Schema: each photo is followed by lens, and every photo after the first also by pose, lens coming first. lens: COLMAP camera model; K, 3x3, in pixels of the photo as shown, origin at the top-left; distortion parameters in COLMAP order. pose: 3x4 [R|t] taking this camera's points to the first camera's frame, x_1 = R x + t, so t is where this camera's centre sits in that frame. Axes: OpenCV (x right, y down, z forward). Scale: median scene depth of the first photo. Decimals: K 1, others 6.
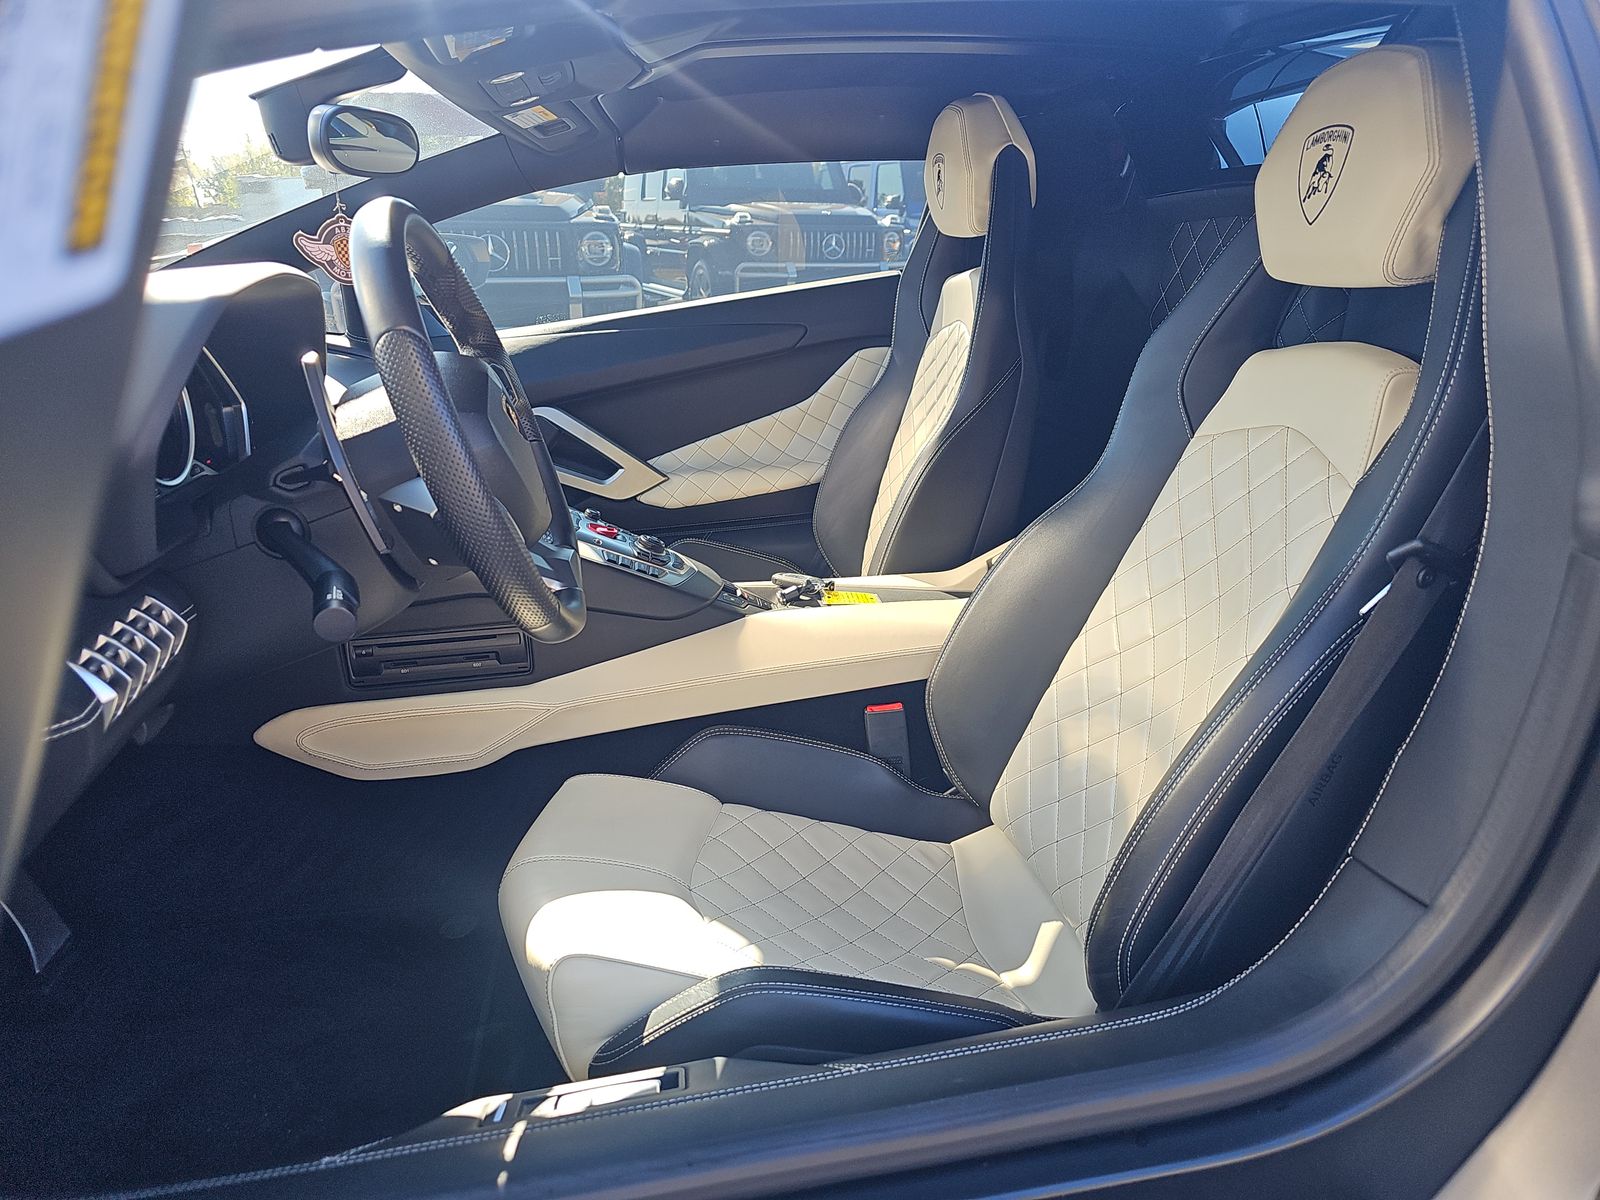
lens RADIAL K [[1054.3, 0, 785.5], [0, 1054.3, 603.0], [0, 0, 1]] dist [0.056522, -0.048315]
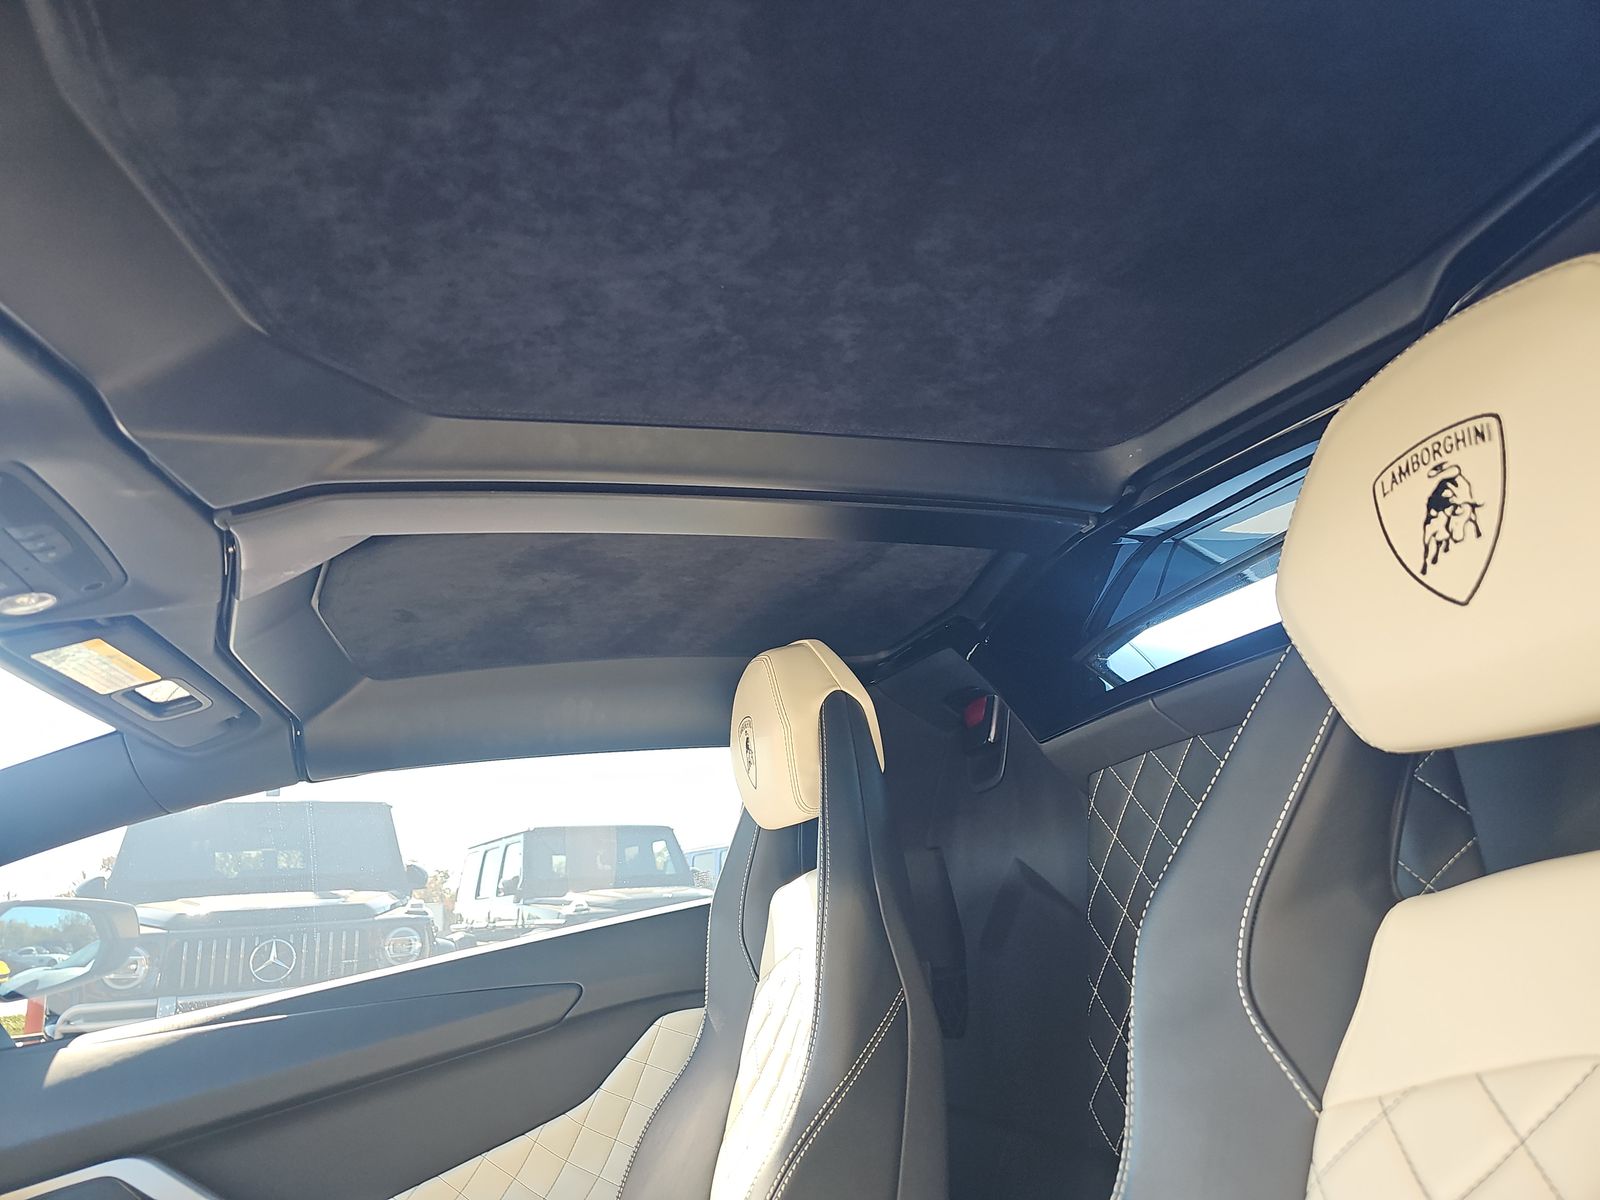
lens RADIAL K [[1054.3, 0, 785.5], [0, 1054.3, 603.0], [0, 0, 1]] dist [0.056522, -0.048315]
pose [[0.989535, -0.019556, 0.142961, 0.062200], [0.100217, 0.805960, -0.583425, -0.054150], [-0.103811, 0.591647, 0.799486, 0.330539]]
